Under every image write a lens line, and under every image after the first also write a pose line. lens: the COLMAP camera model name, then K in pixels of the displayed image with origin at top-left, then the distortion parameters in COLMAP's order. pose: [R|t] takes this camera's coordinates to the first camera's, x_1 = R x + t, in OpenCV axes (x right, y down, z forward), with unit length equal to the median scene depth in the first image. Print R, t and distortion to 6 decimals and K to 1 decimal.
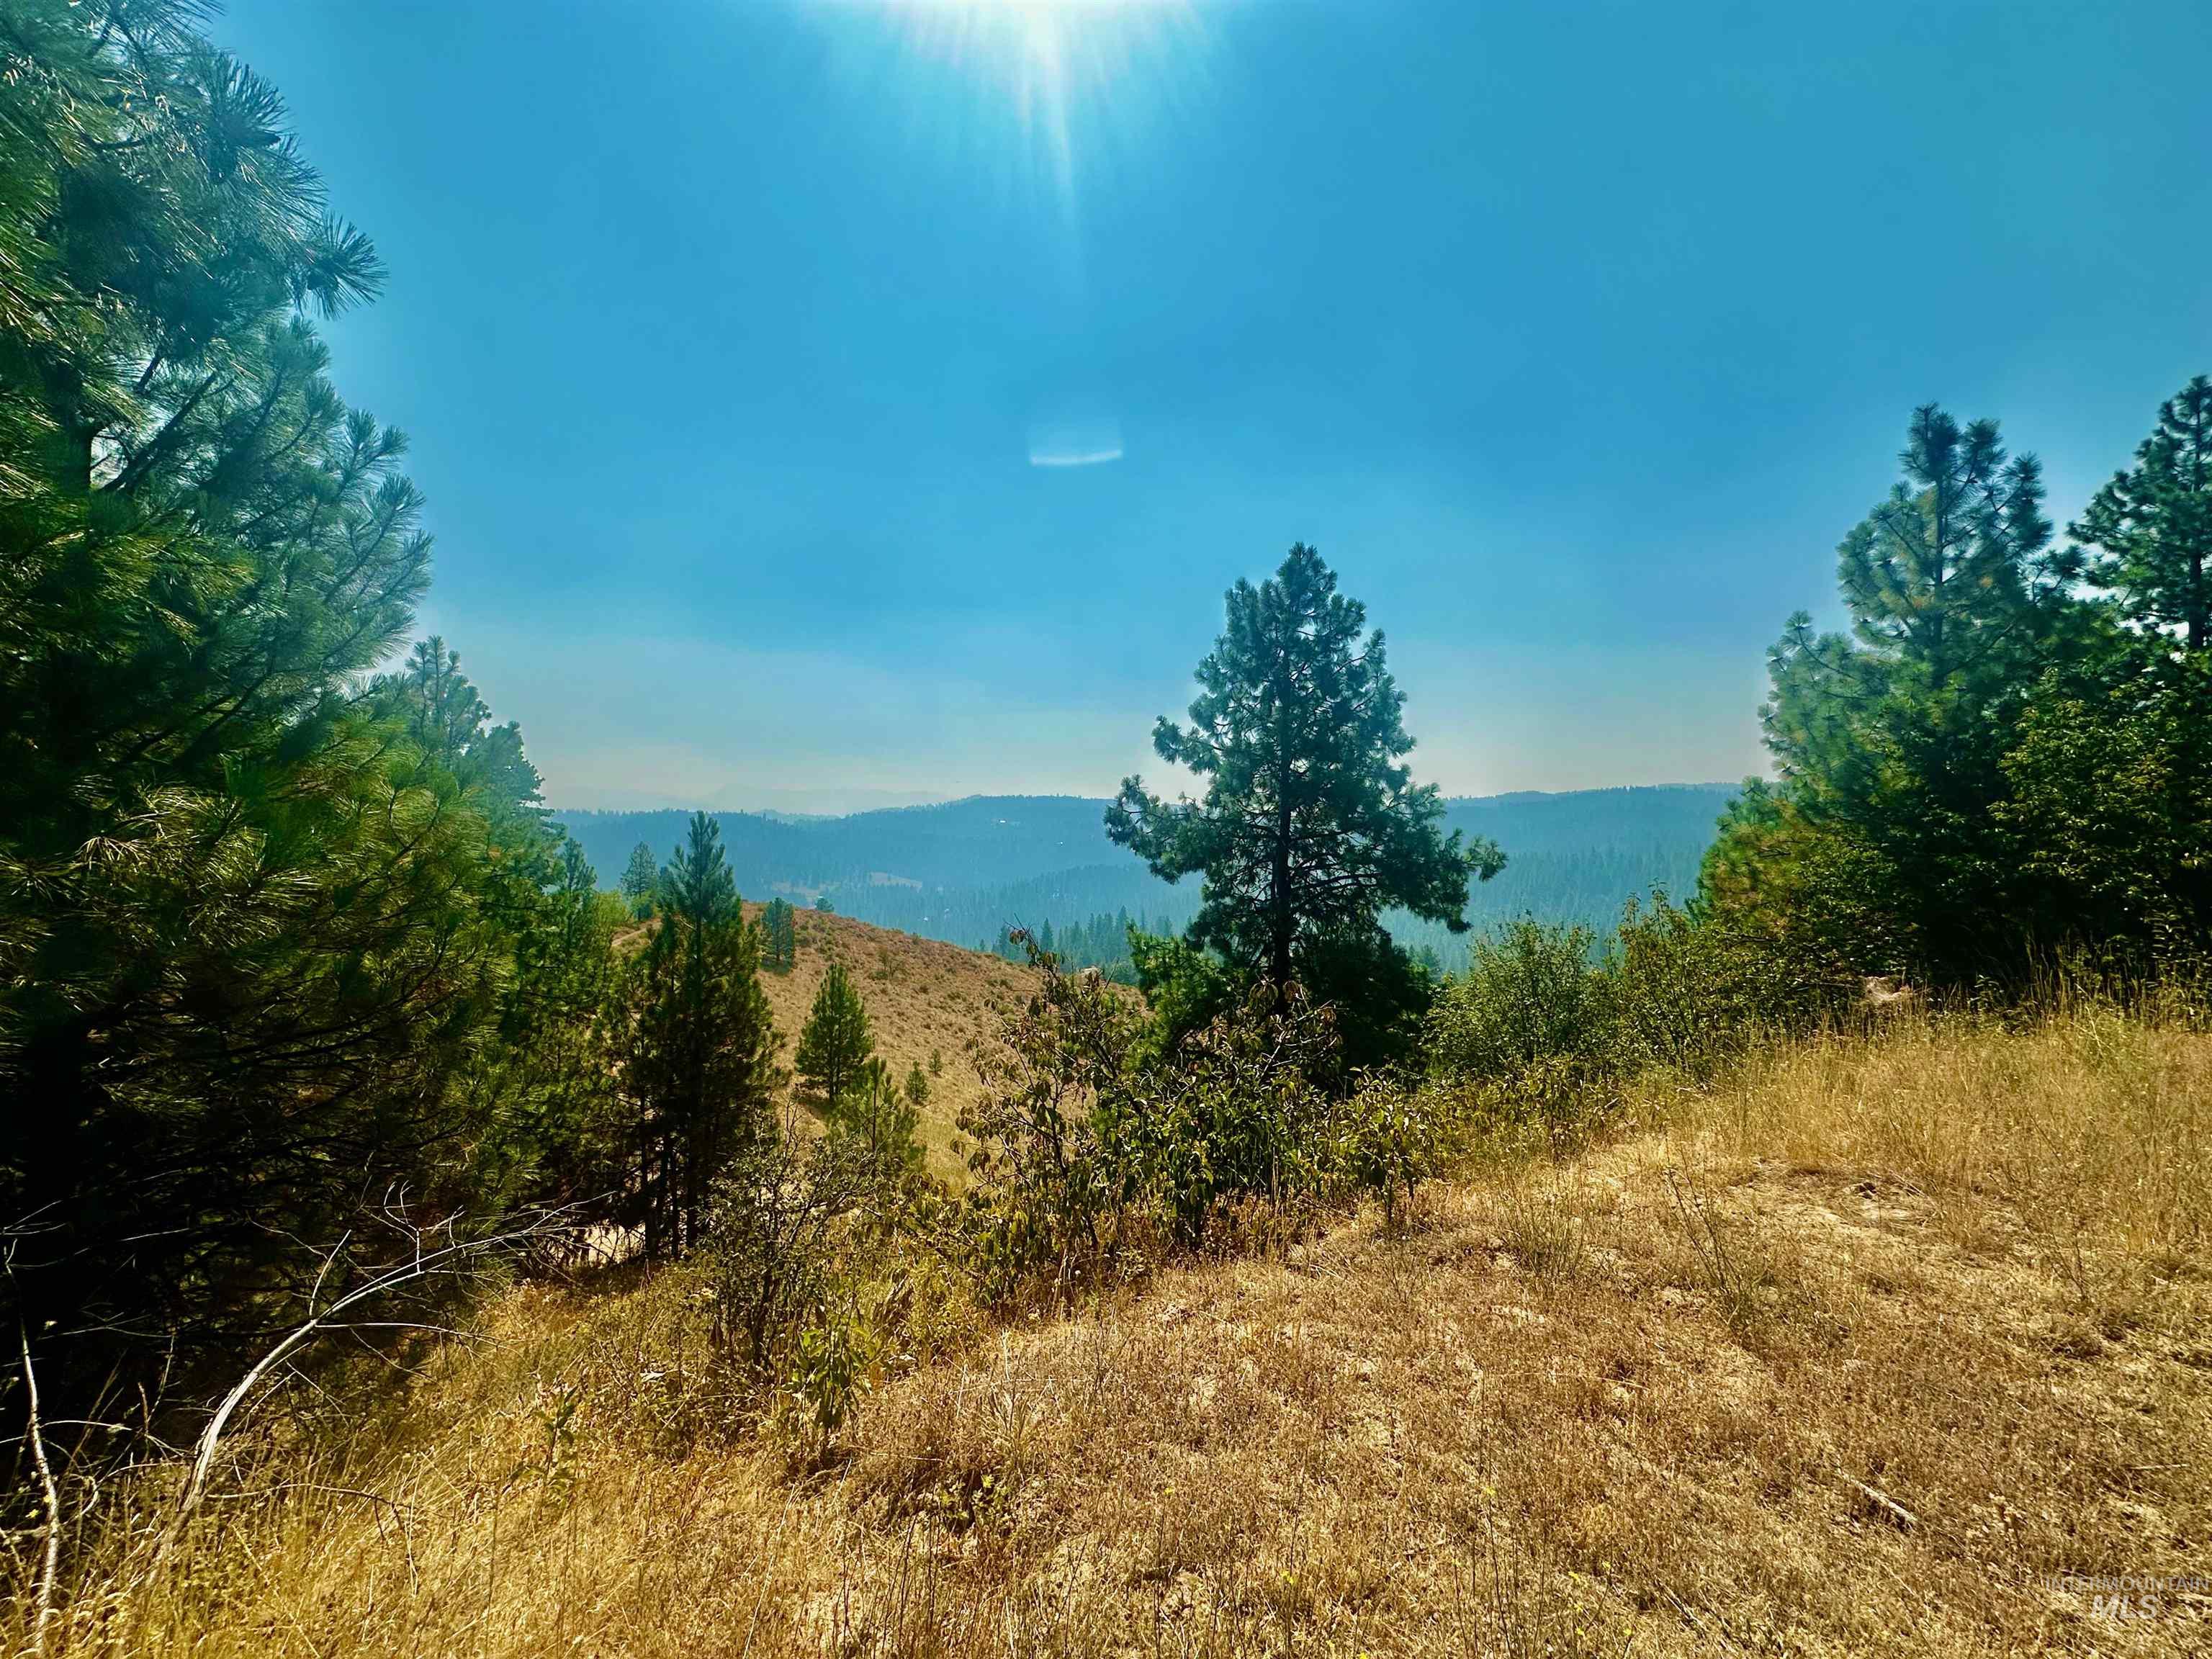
lens RADIAL K [[884.6, 0, 1100.9], [0, 884.6, 831.3], [0, 0, 1]] dist [-0.002456, -0.000345]
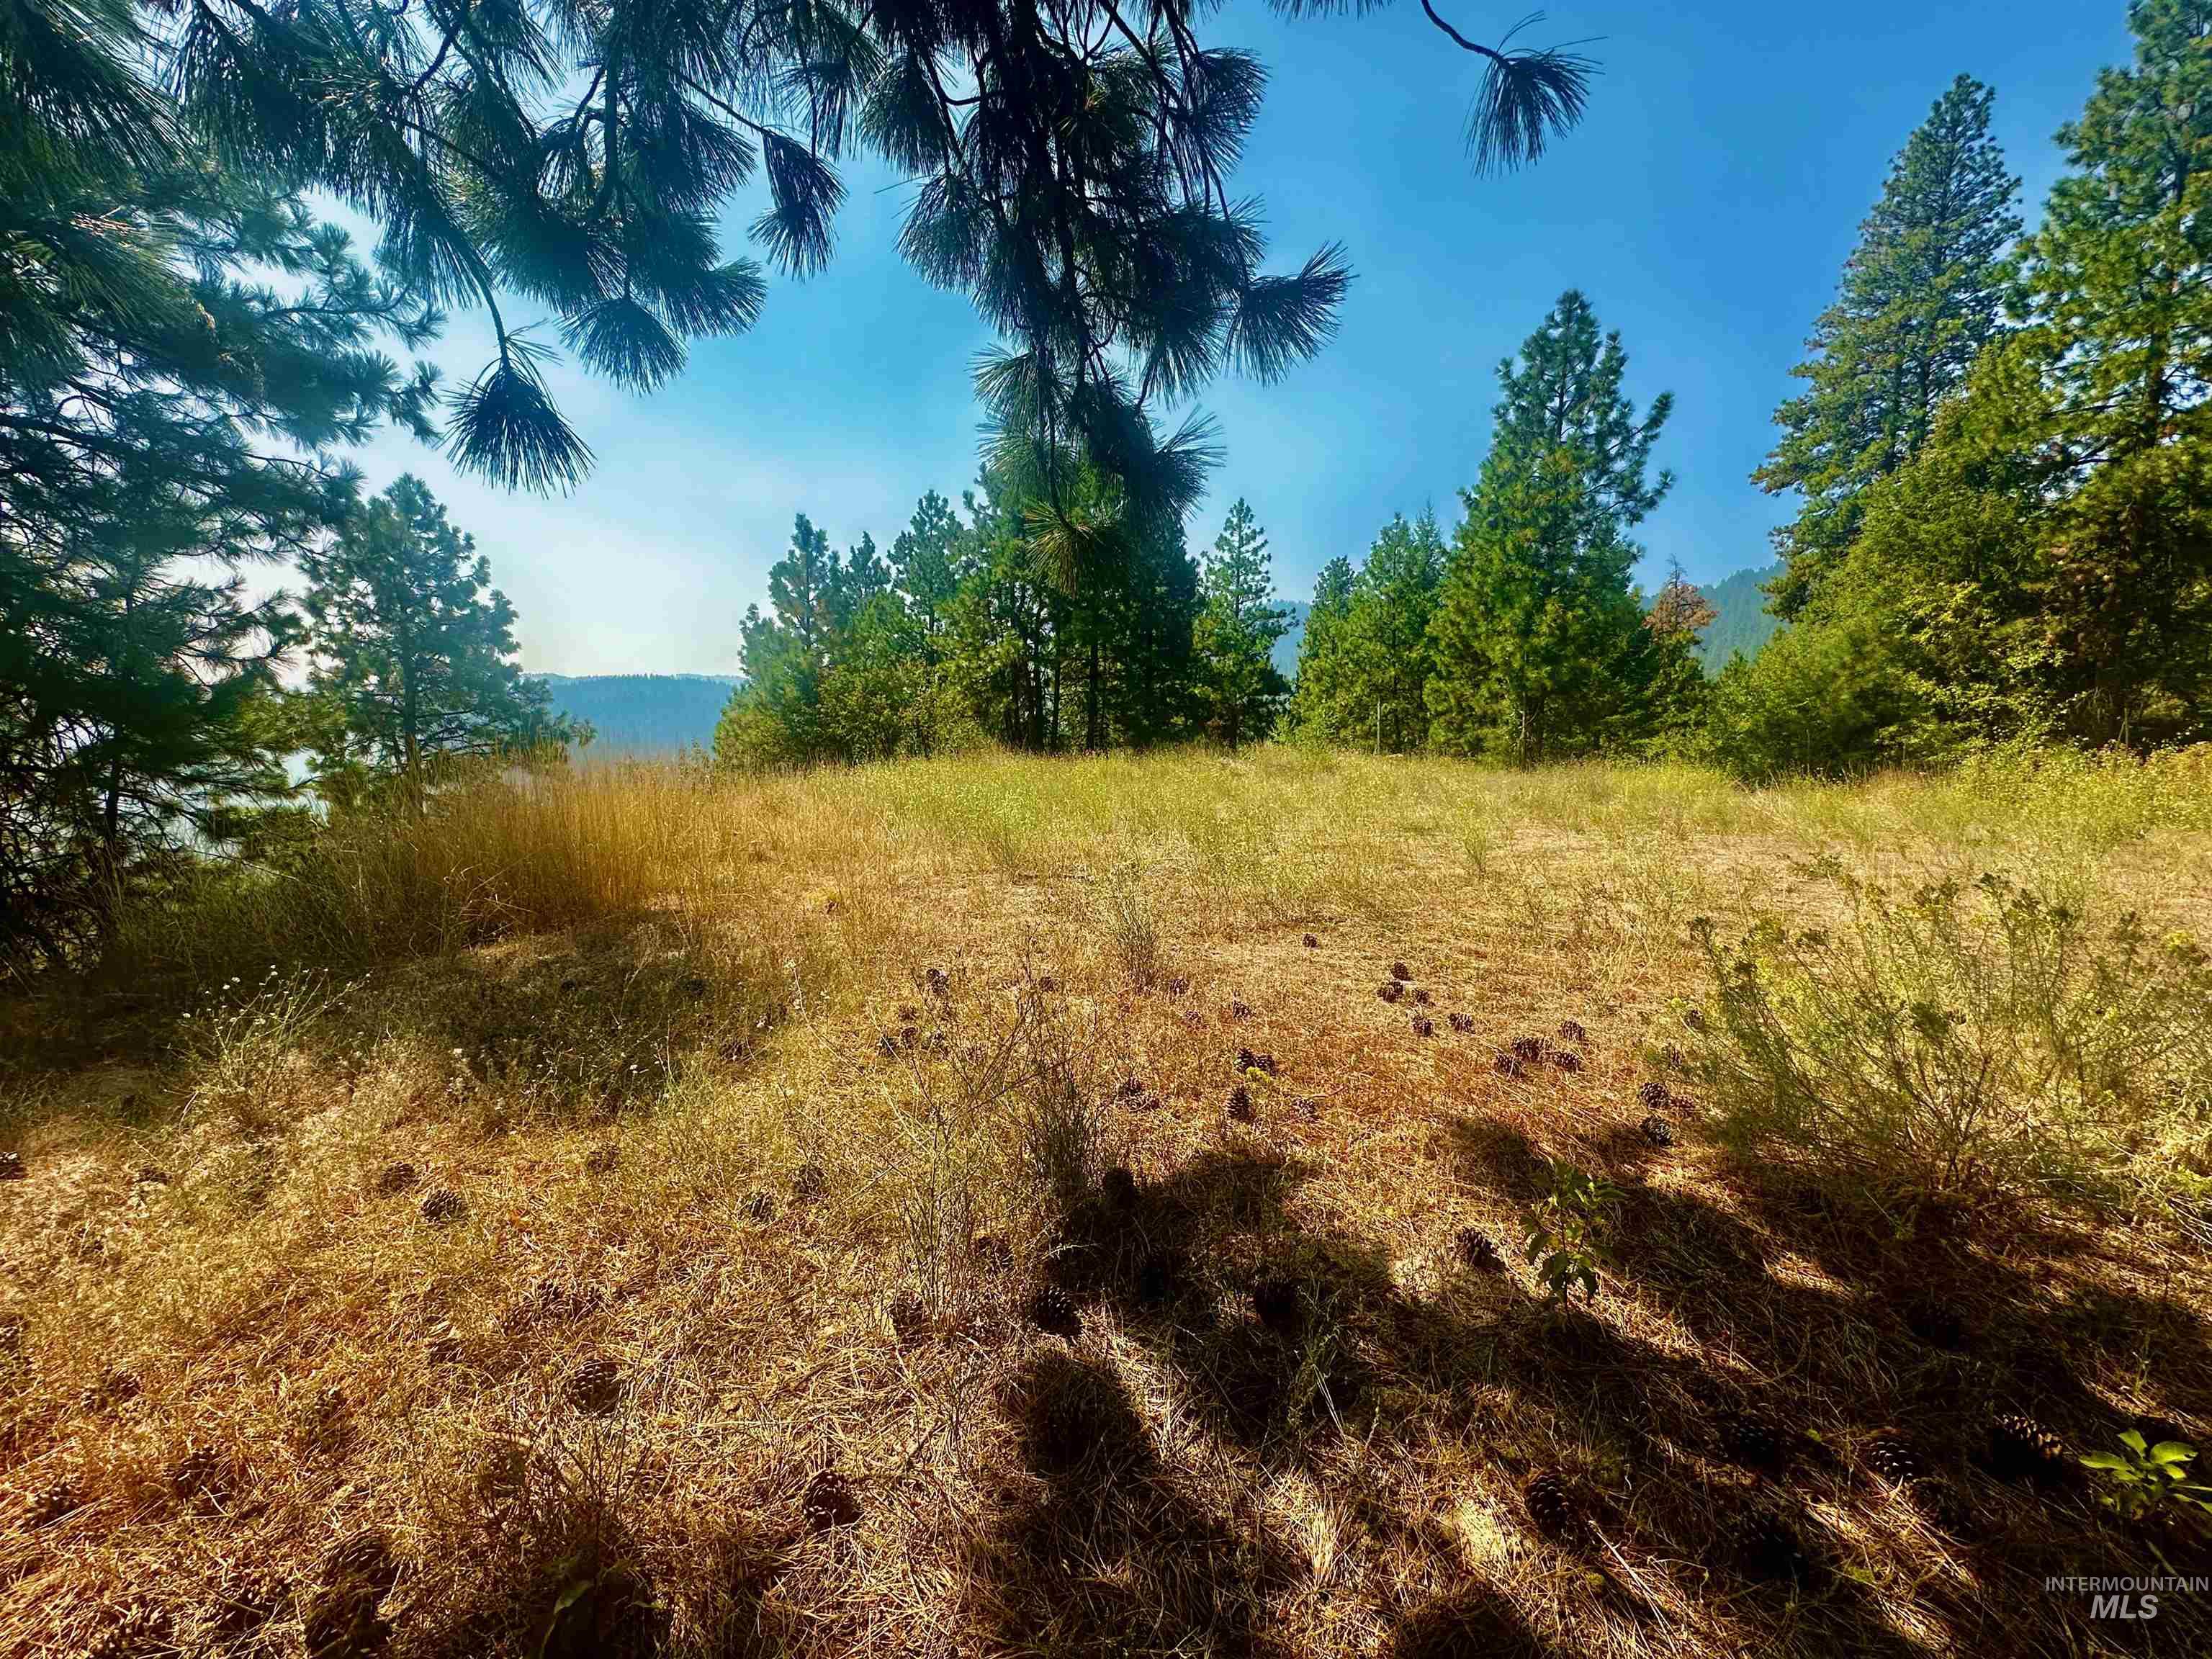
lens RADIAL K [[884.6, 0, 1102.3], [0, 884.6, 831.2], [0, 0, 1]] dist [-0.002456, -0.000345]
pose [[0.533858, -0.092286, 0.840523, -0.365153], [-0.014227, 0.992905, 0.118053, 0.009405], [-0.845455, -0.074982, 0.528757, -0.542577]]
